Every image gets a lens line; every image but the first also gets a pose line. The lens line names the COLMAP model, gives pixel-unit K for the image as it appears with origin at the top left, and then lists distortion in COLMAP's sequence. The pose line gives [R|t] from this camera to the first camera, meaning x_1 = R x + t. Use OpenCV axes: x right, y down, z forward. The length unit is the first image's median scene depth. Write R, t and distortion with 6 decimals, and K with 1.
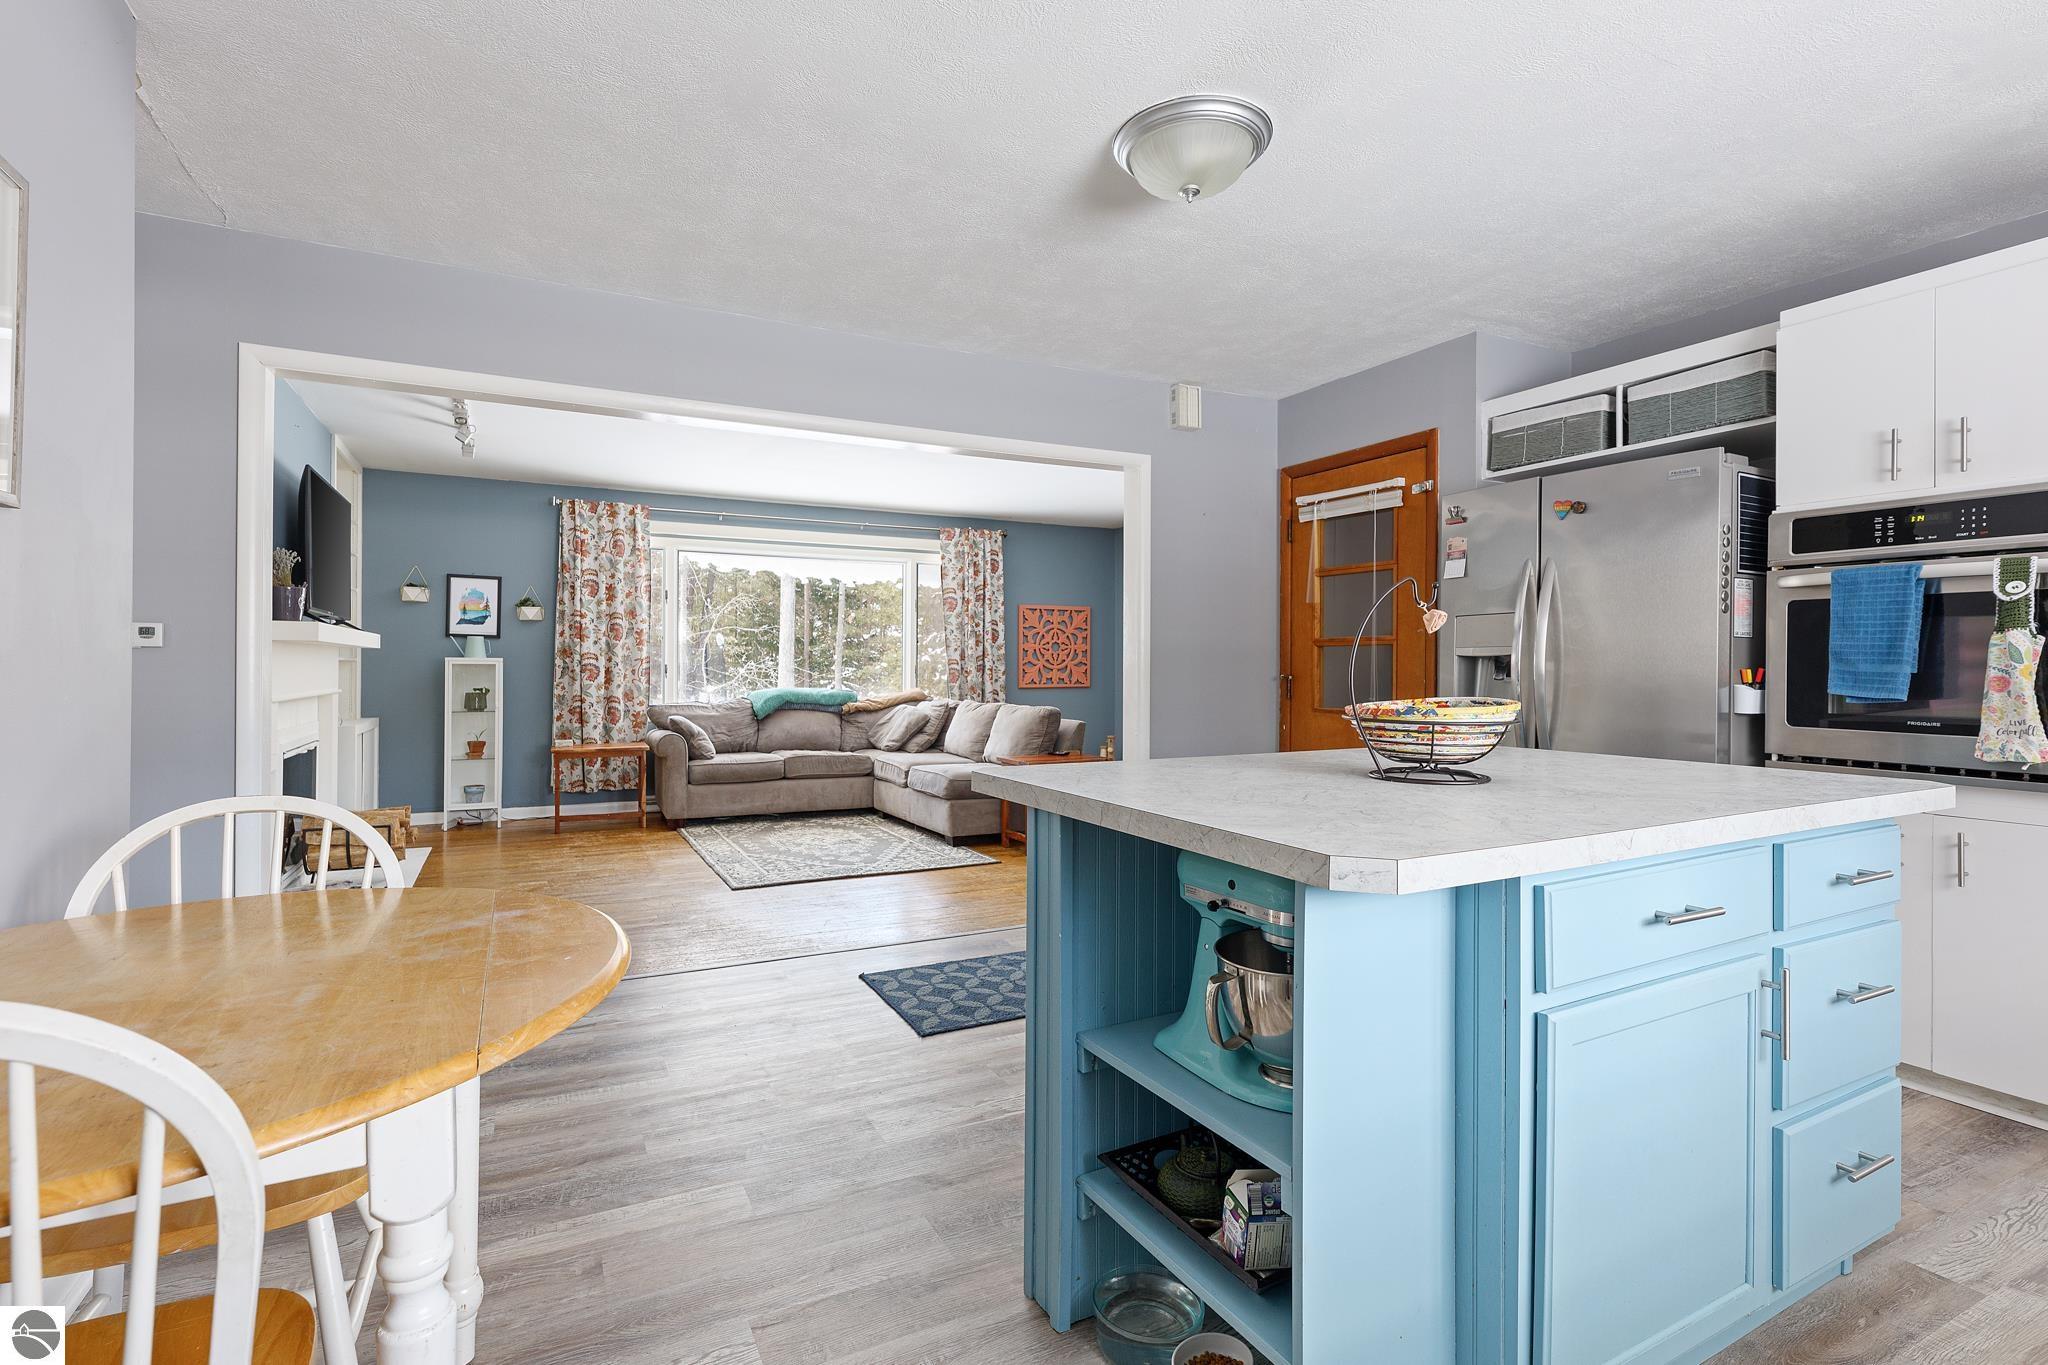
lens RADIAL K [[957.3, 0, 990.2], [0, 957.3, 668.0], [0, 0, 1]] dist [0.001578, 0.000243]
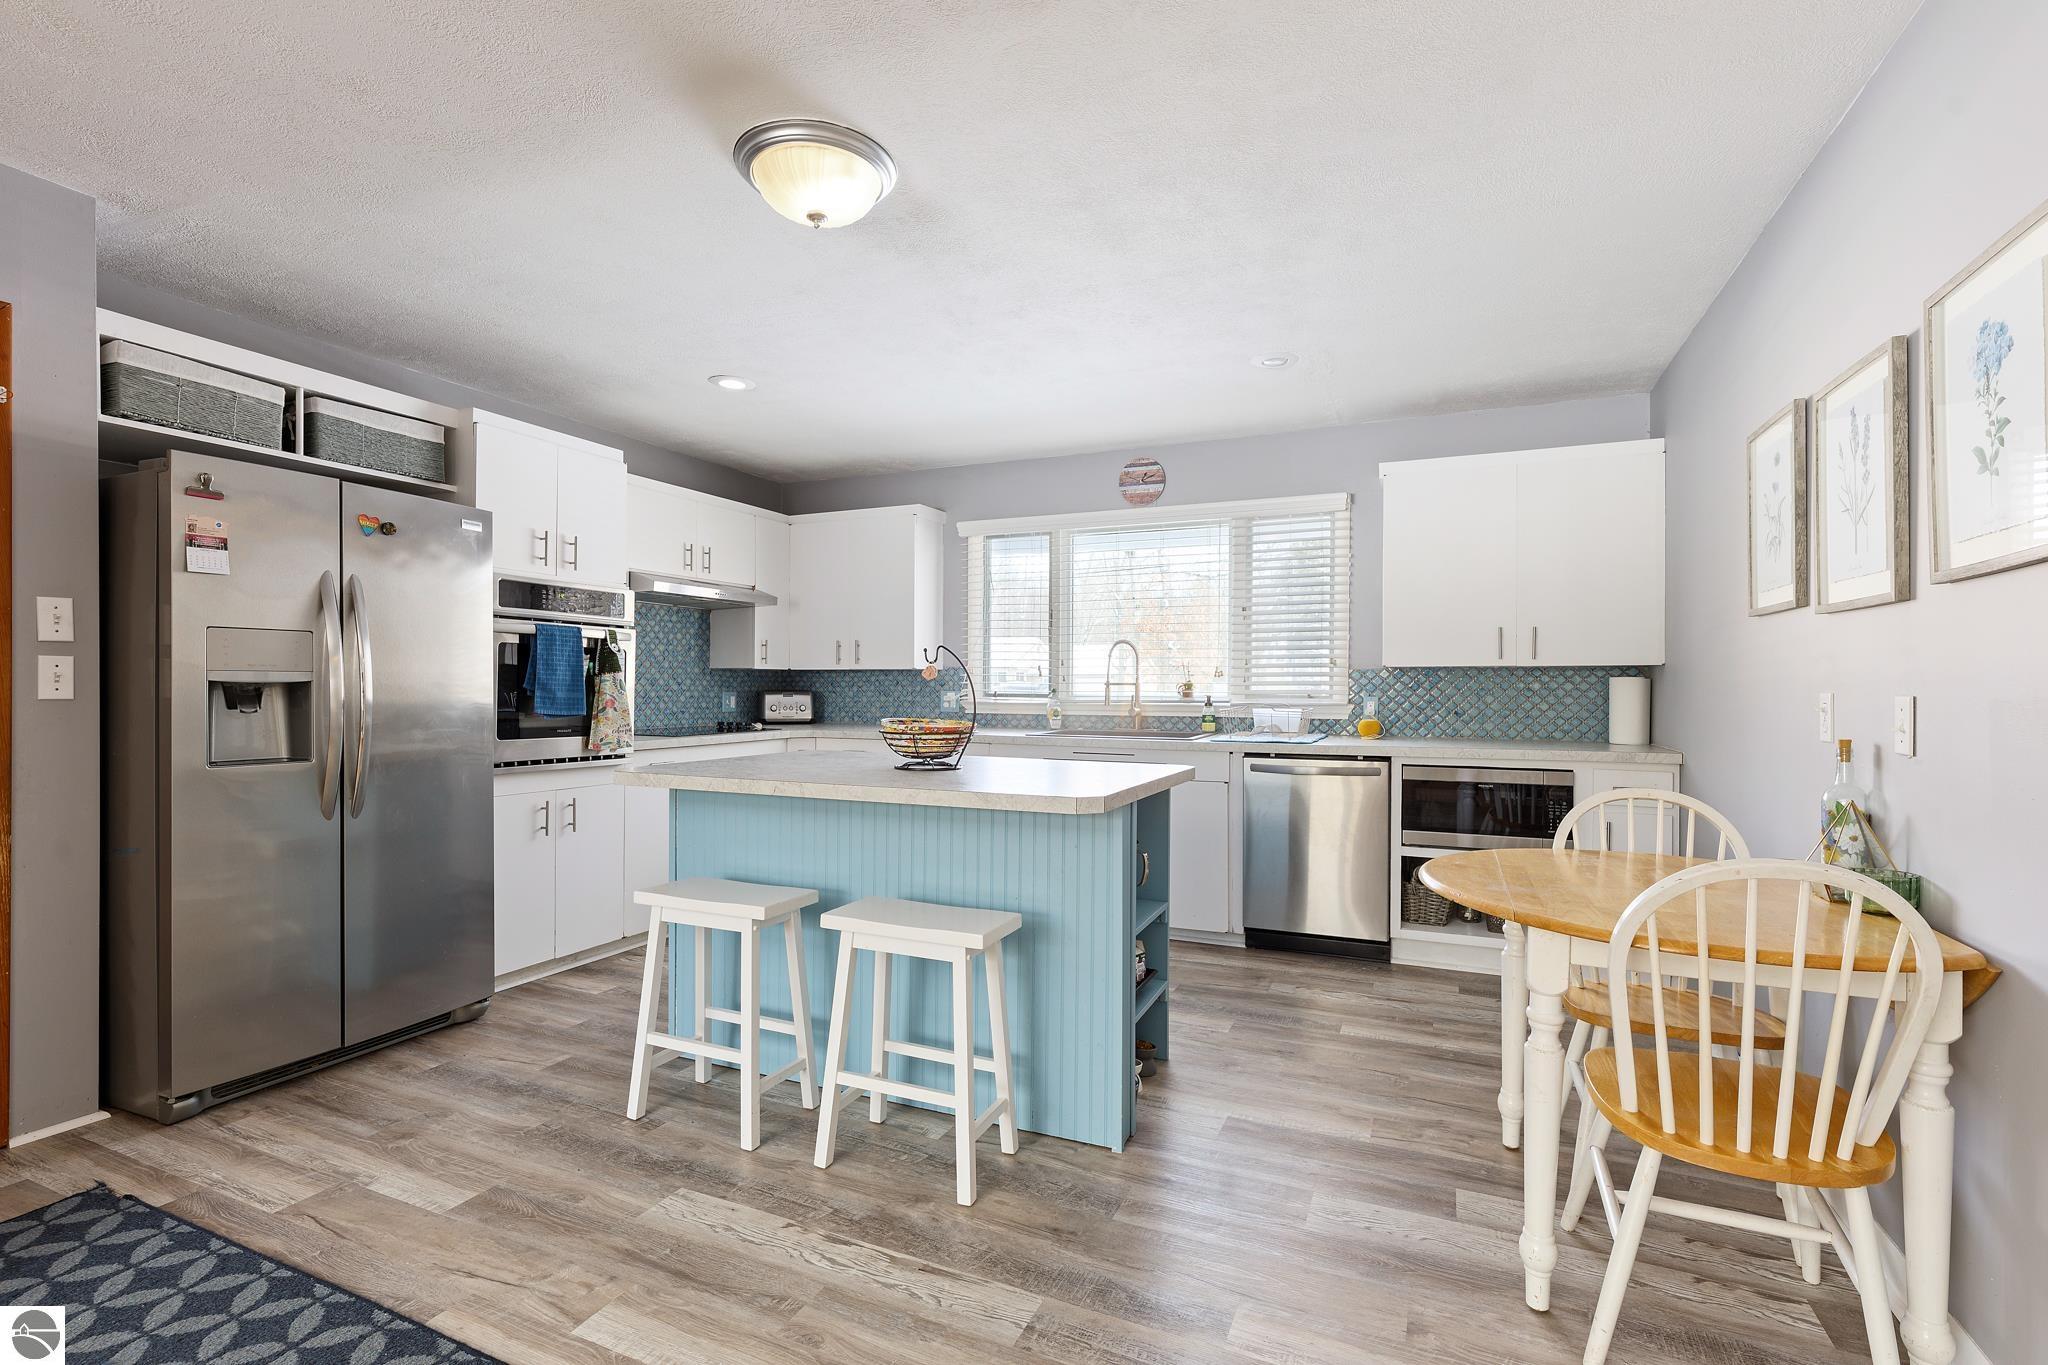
lens RADIAL K [[936.8, 0, 1028.9], [0, 936.8, 690.7], [0, 0, 1]] dist [-0.000324, -0.000226]
pose [[-0.638916, -0.010666, 0.769203, -0.229621], [-0.007578, 0.999943, 0.007570, -0.008085], [-0.769240, -0.000992, -0.638960, 0.495687]]
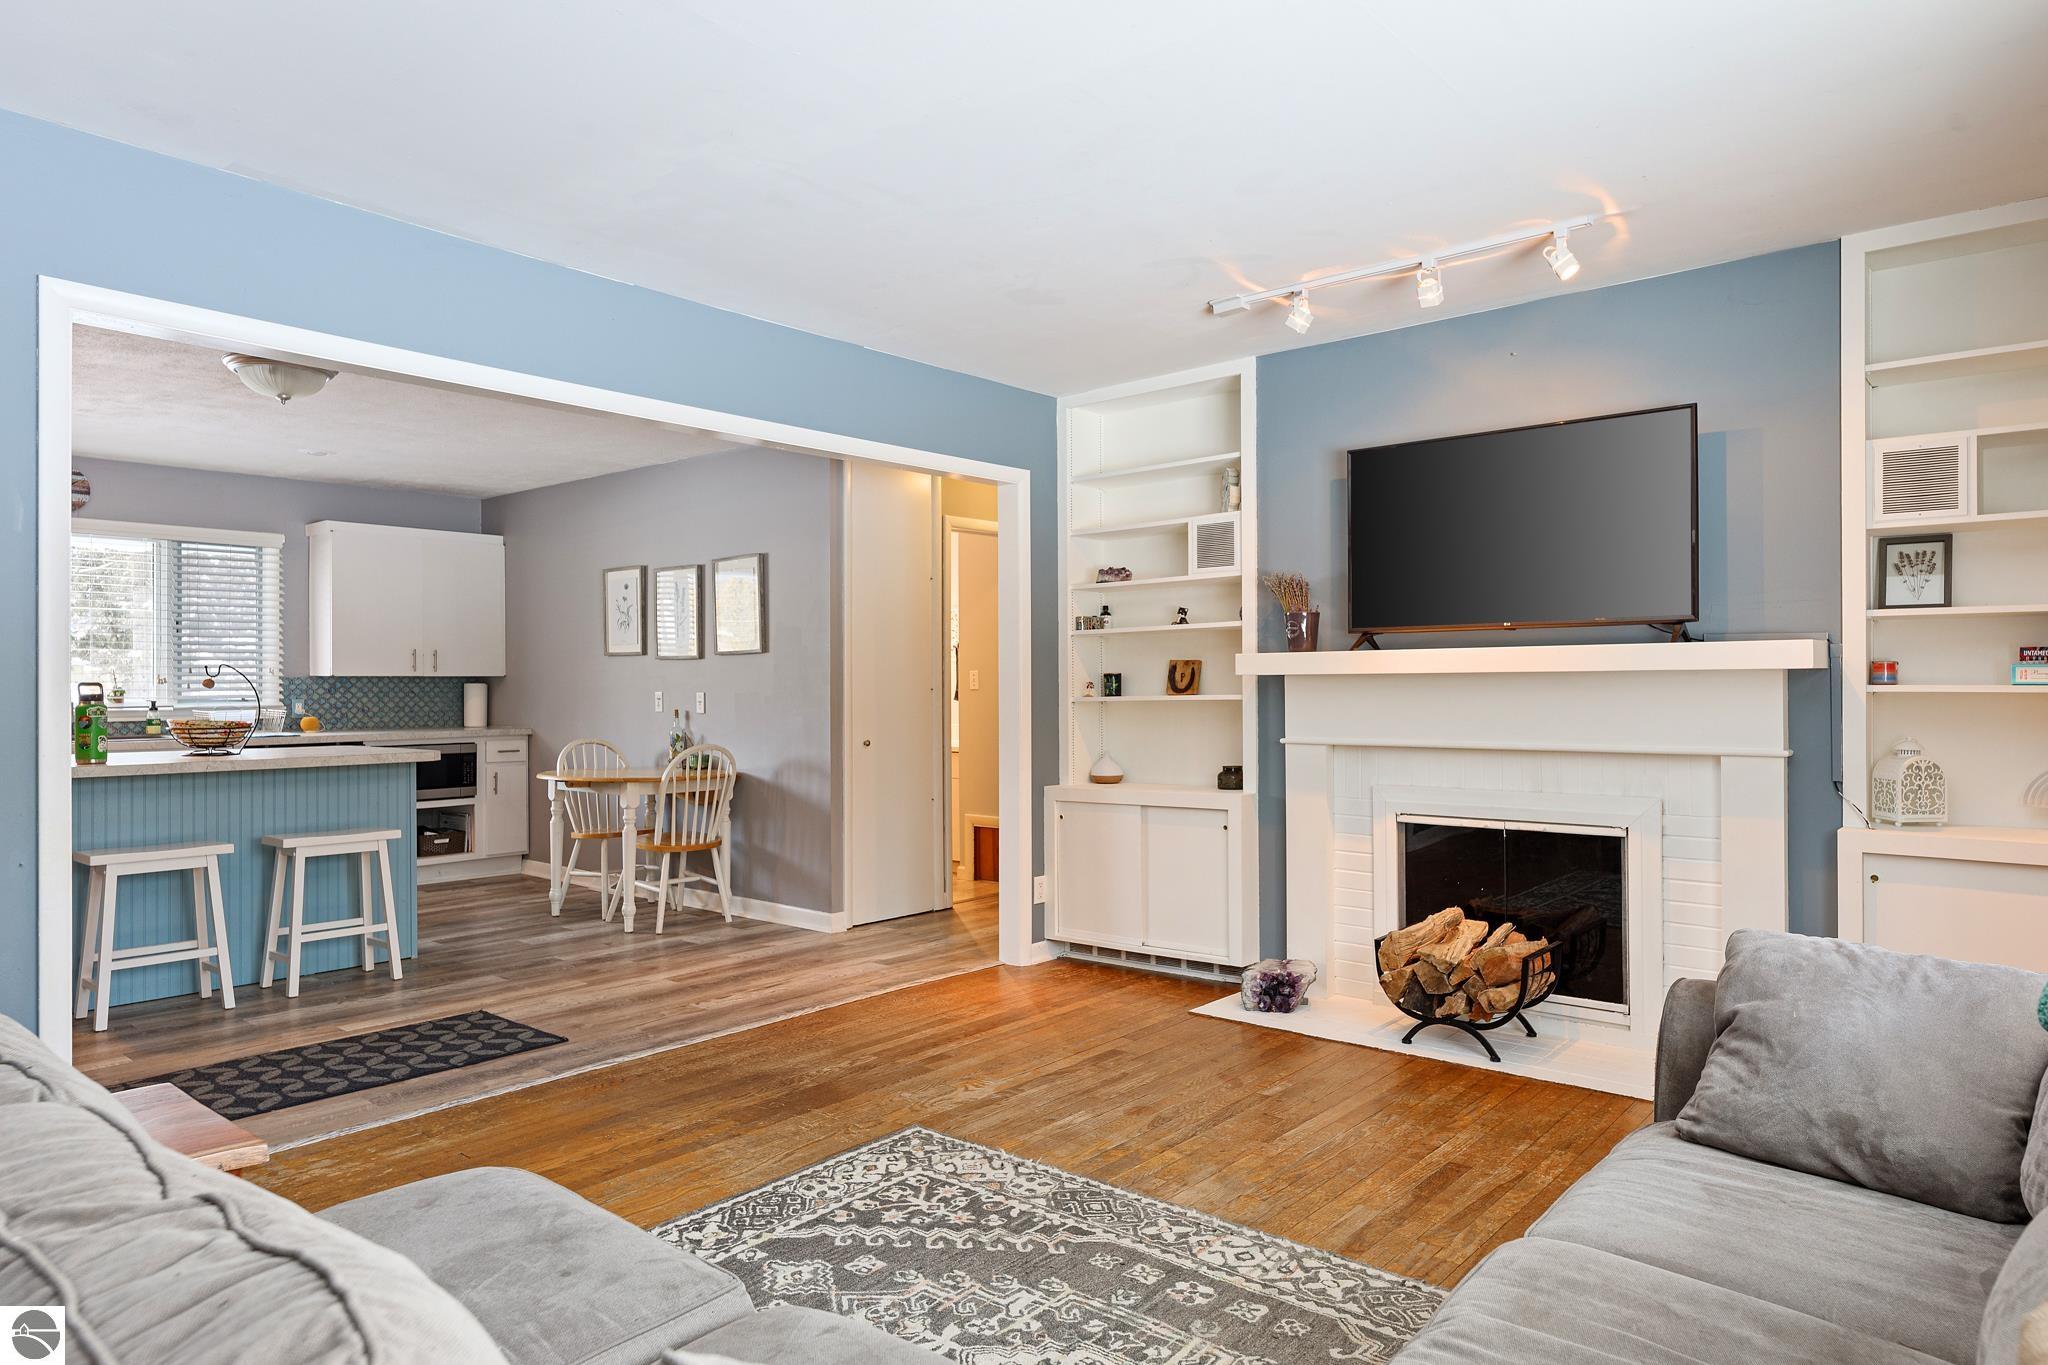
lens RADIAL K [[1232.8, 0, 1024.0], [0, 1232.8, 682.5], [0, 0, 1]] dist [-0.001029, -0.000999]
pose [[-0.918120, -0.000368, -0.396303, -0.034539], [0.001785, 0.999986, -0.005063, -0.008935], [0.396299, -0.005356, -0.918106, 1.129090]]
